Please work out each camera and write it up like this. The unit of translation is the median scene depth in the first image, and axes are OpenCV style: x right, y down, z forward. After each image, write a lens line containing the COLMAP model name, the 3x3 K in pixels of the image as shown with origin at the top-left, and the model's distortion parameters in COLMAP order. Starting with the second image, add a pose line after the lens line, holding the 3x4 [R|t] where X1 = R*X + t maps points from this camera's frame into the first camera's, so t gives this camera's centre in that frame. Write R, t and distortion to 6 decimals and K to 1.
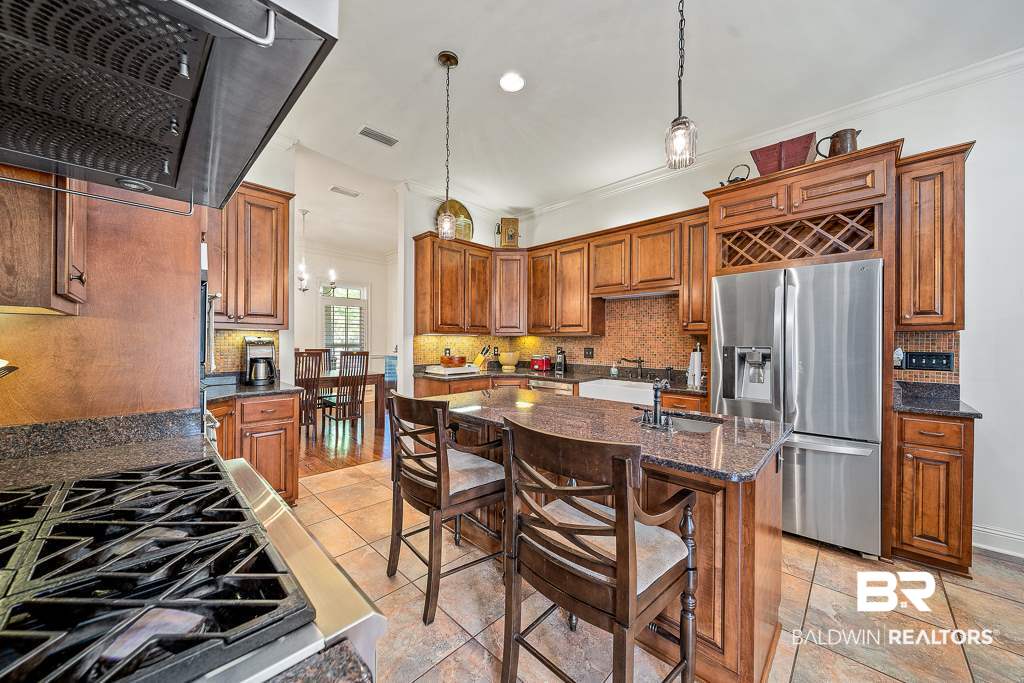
lens RADIAL K [[365.5, 0, 514.1], [0, 365.5, 344.1], [0, 0, 1]] dist [-0.006669, -0.000007]
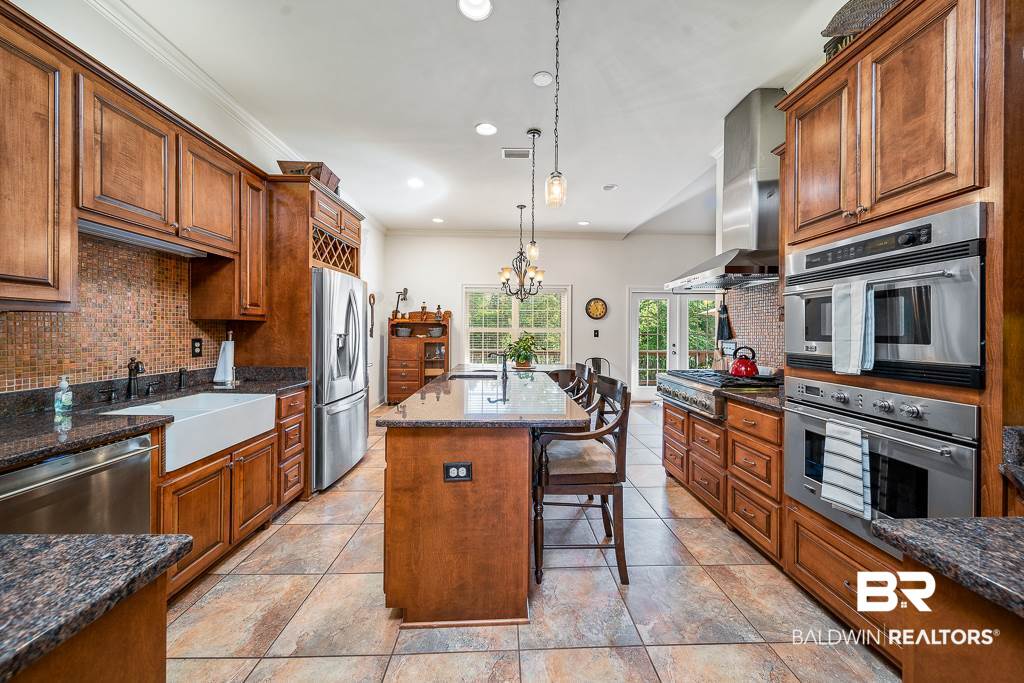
lens RADIAL K [[365.5, 0, 515.1], [0, 365.5, 333.7], [0, 0, 1]] dist [-0.006669, -0.000007]
pose [[-0.719814, -0.016564, 0.693969, -0.375503], [-0.005231, 0.999816, 0.018438, -0.011265], [-0.694147, 0.009641, -0.719769, 0.907710]]
